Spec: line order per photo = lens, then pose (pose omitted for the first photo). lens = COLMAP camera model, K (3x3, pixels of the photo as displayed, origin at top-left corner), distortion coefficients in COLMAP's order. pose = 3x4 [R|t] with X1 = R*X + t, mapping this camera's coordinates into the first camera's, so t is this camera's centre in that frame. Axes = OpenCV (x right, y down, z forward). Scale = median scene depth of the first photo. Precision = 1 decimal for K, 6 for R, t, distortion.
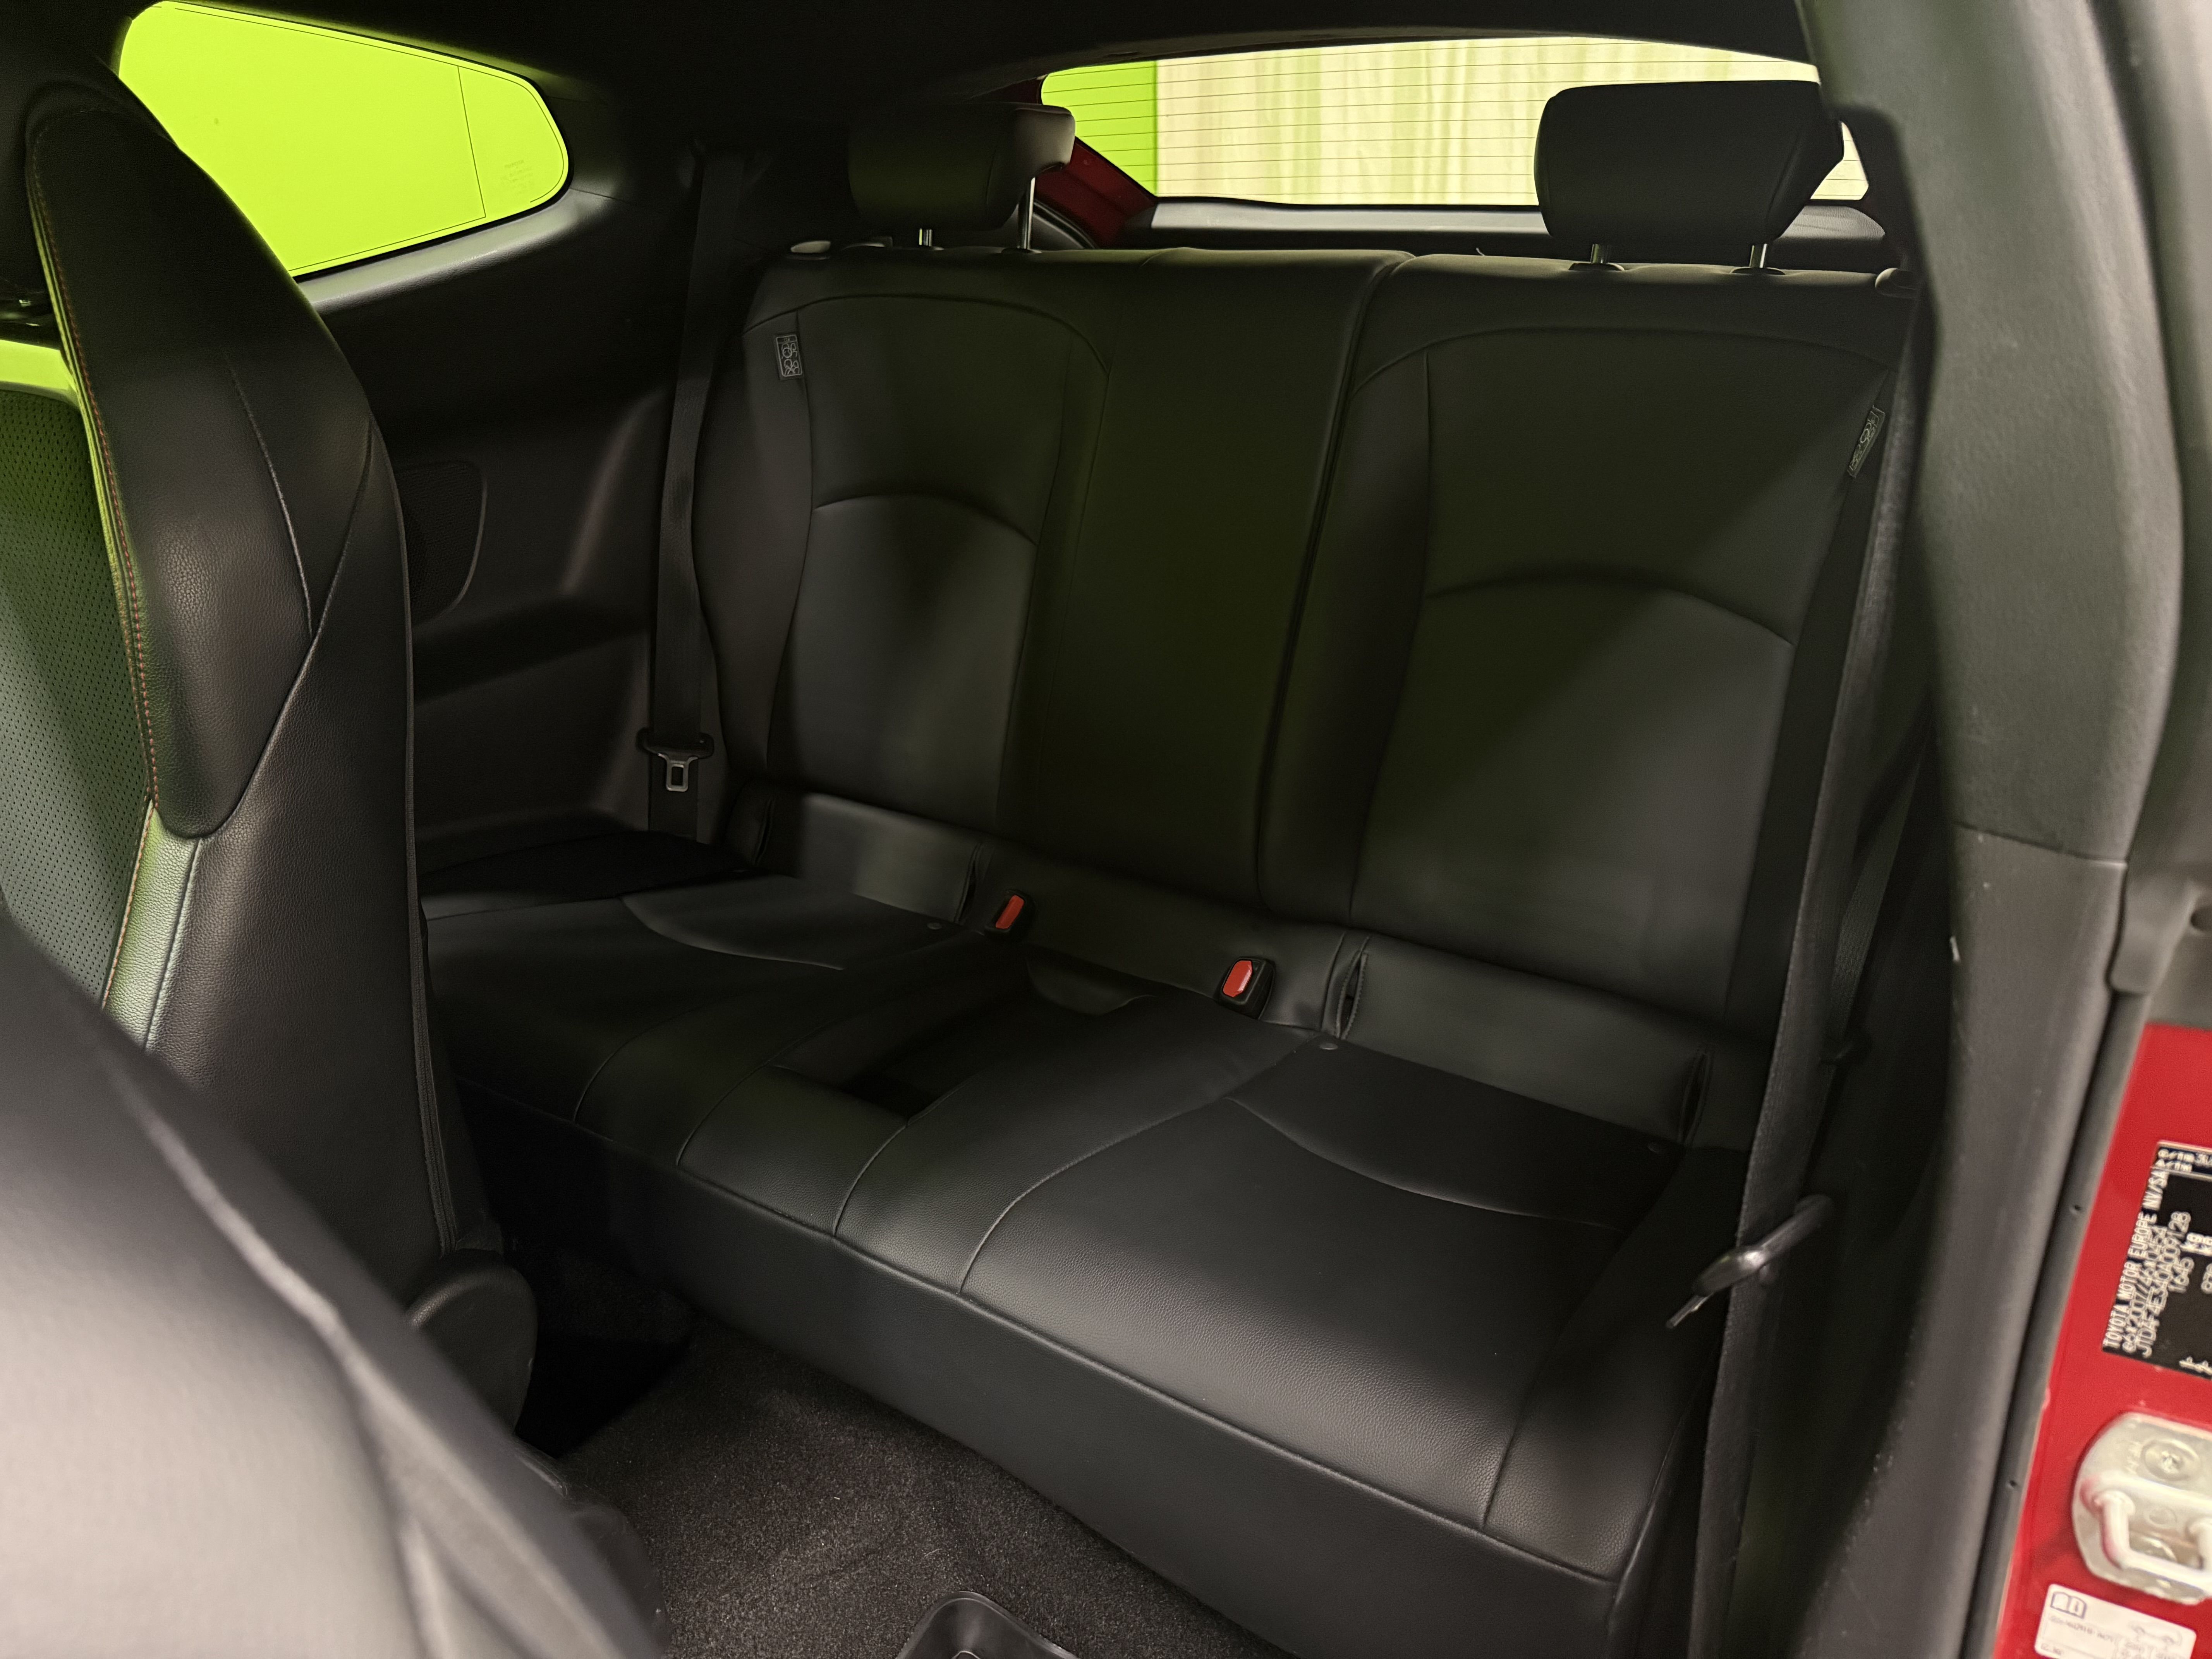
lens RADIAL K [[1526.8, 0, 1106.0], [0, 1526.8, 829.5], [0, 0, 1]] dist [0.028662, -0.000036]
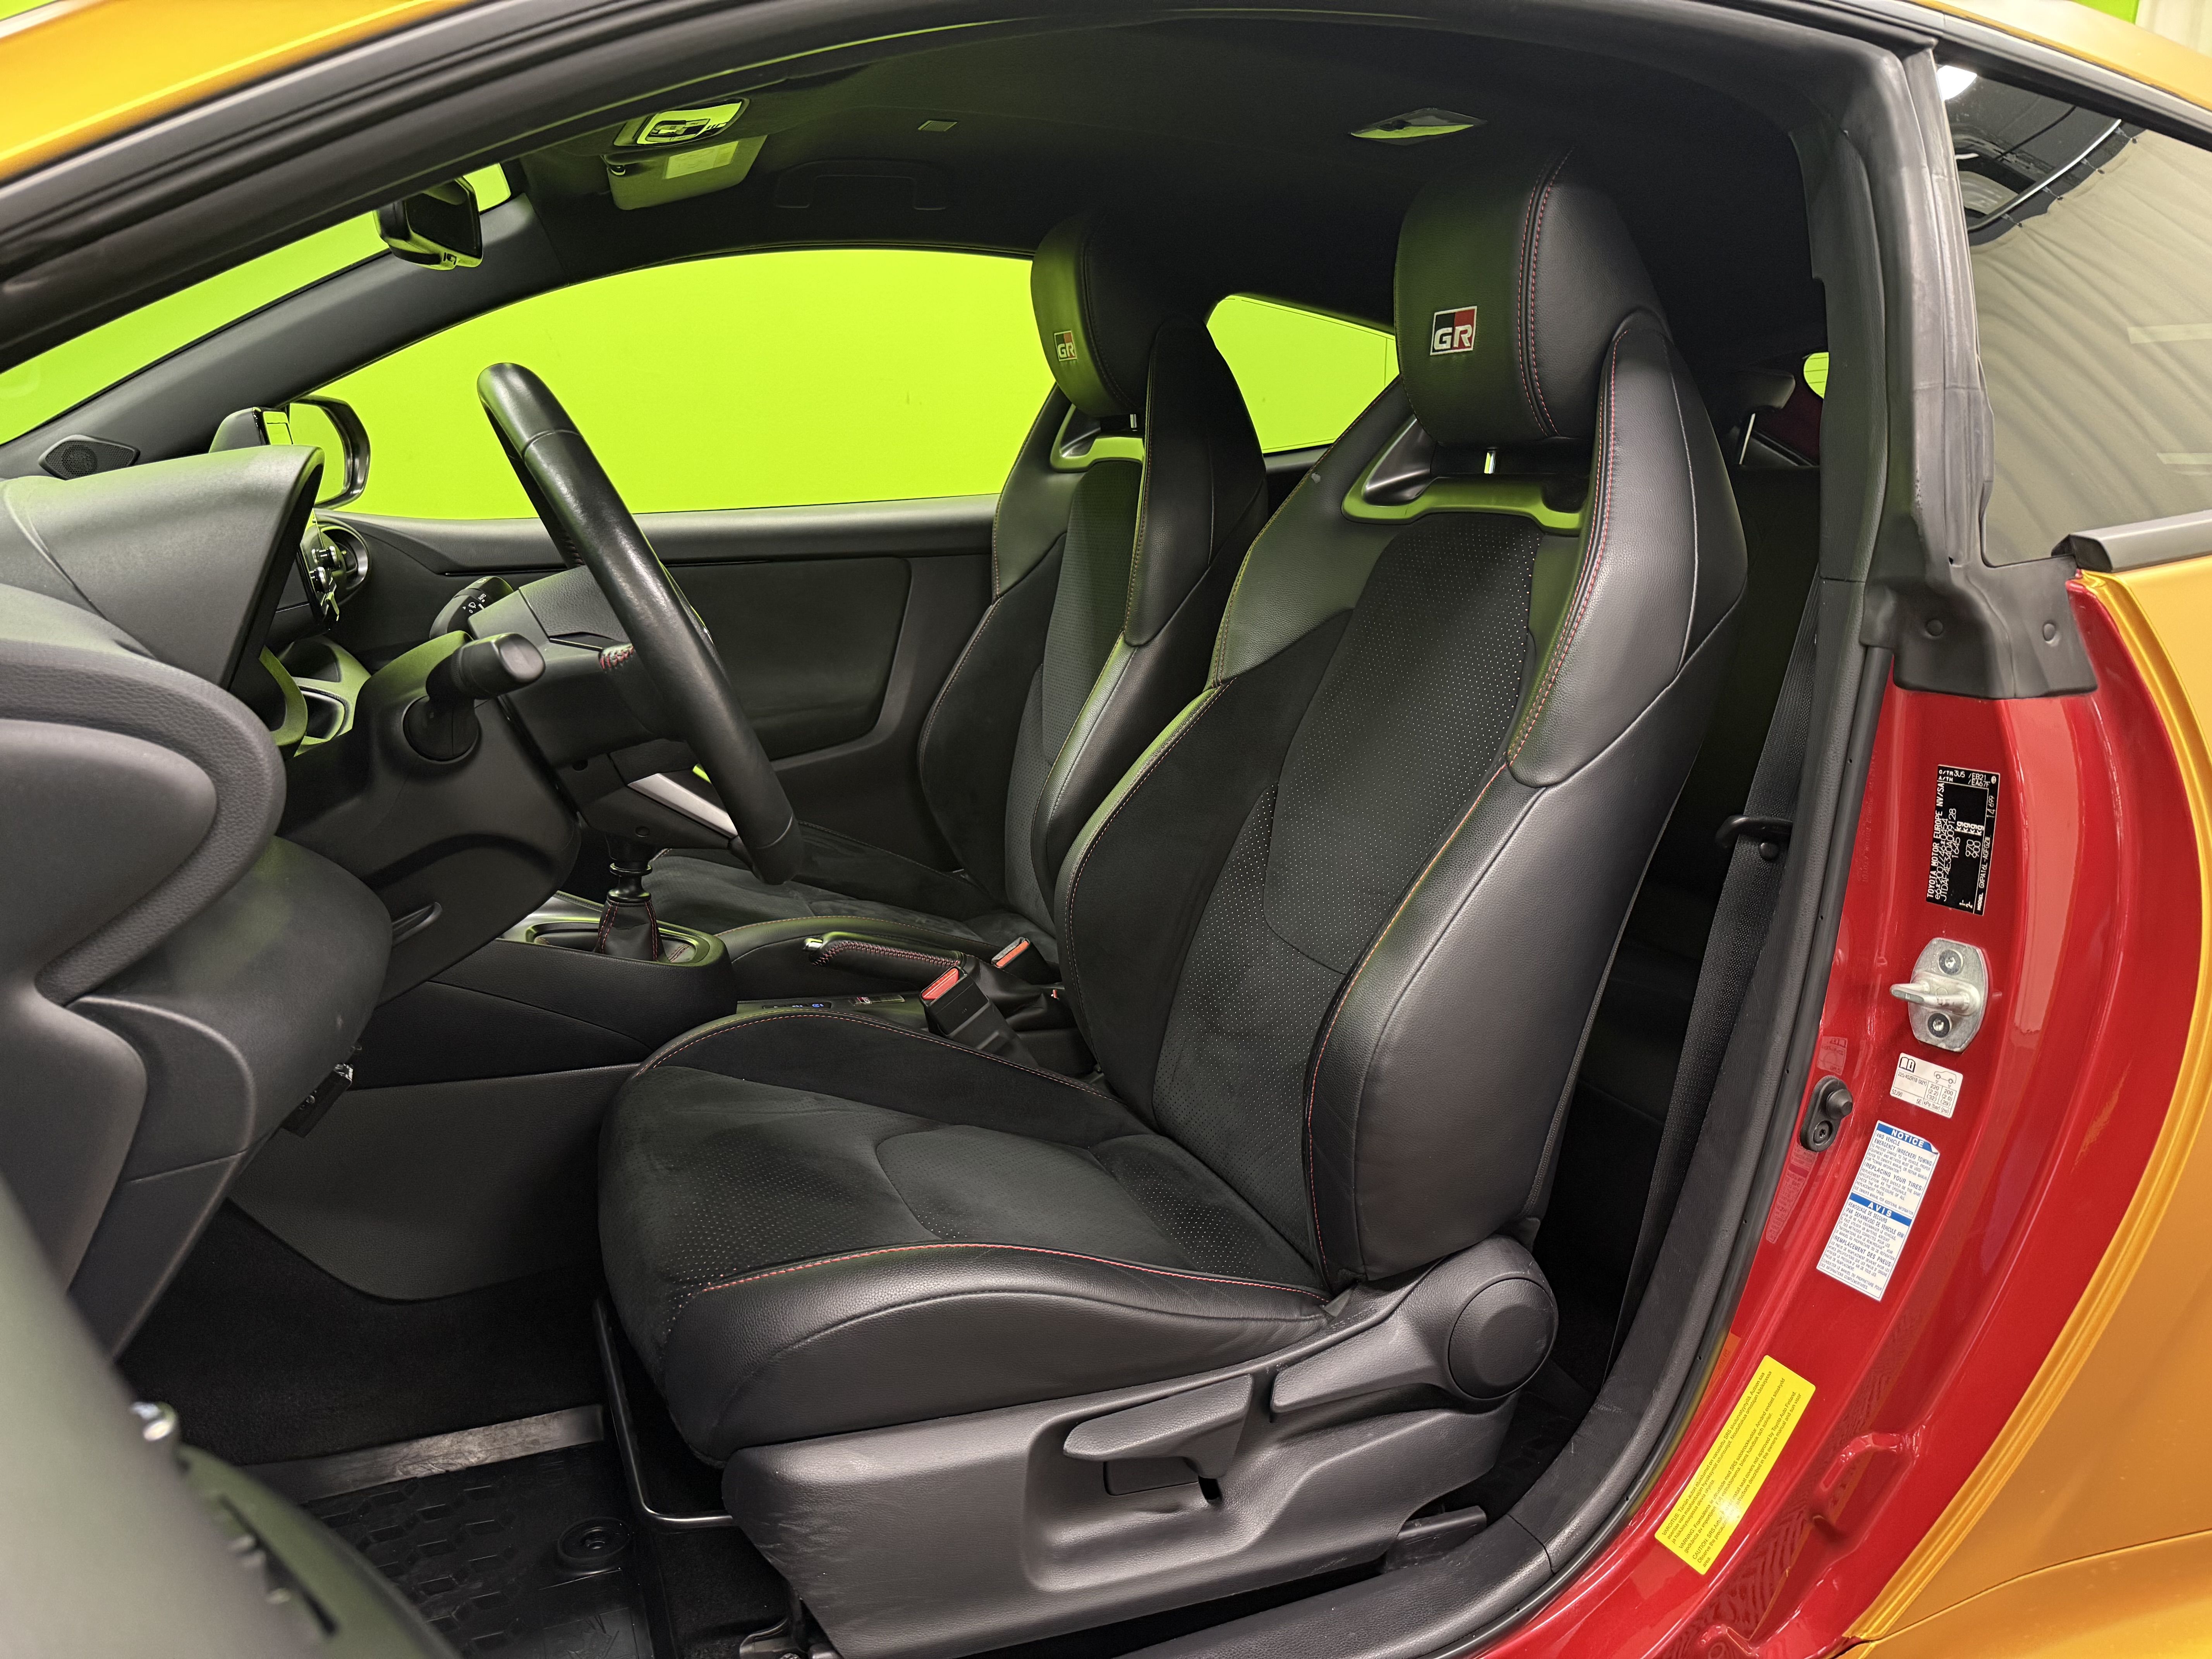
lens RADIAL K [[1526.8, 0, 1106.0], [0, 1526.8, 829.5], [0, 0, 1]] dist [0.028662, -0.000036]
pose [[0.830854, 0.178474, -0.527094, 0.806054], [-0.273948, 0.955633, -0.108246, 0.748303], [0.484390, 0.234333, 0.842885, -1.106585]]
